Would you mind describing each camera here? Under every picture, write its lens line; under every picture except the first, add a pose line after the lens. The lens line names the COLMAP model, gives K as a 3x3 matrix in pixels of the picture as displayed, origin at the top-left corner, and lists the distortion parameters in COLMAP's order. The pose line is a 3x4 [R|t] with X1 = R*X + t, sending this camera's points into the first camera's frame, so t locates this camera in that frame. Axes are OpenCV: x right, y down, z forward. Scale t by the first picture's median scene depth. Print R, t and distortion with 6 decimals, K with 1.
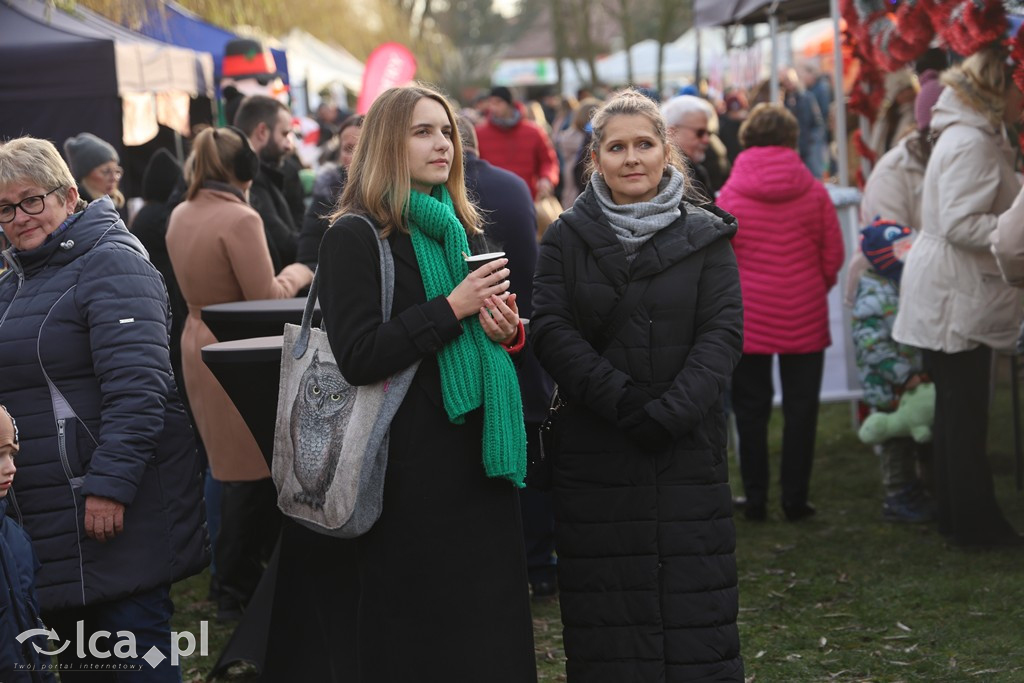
lens RADIAL K [[2909.5, 0, 512.0], [0, 2909.5, 341.5], [0, 0, 1]] dist [0.747355, 0.412611]
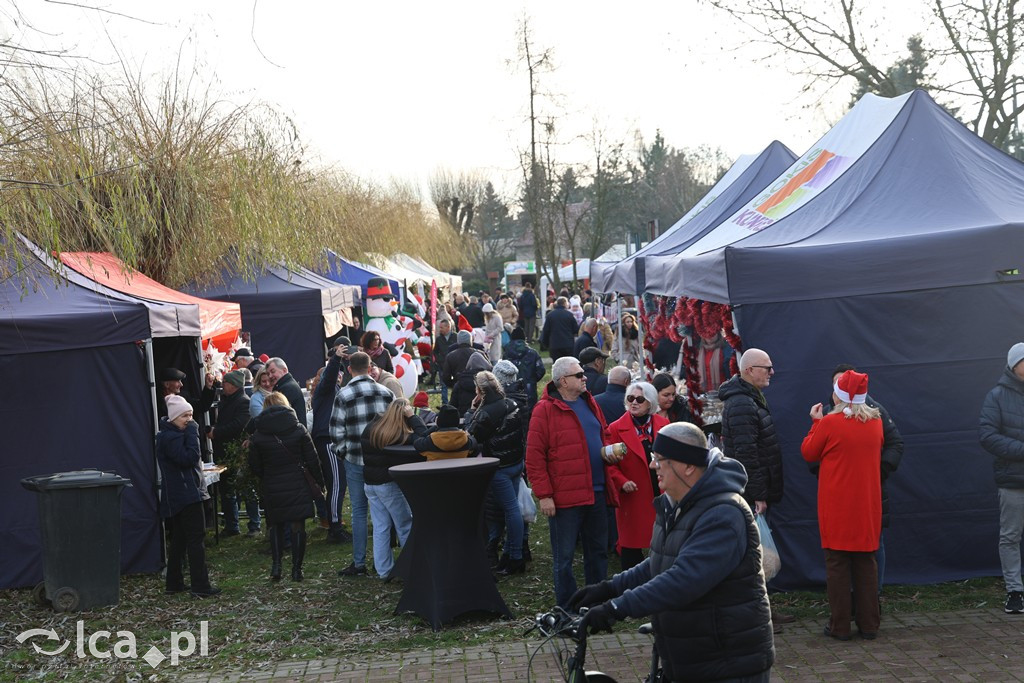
lens RADIAL K [[2147.4, 0, 512.0], [0, 2147.4, 341.5], [0, 0, 1]] dist [0.507306, 0.167742]
pose [[0.999948, 0.005642, -0.008452, 0.014741], [-0.005742, 0.999913, -0.011840, -0.041581], [0.008384, 0.011888, 0.999894, -0.482537]]
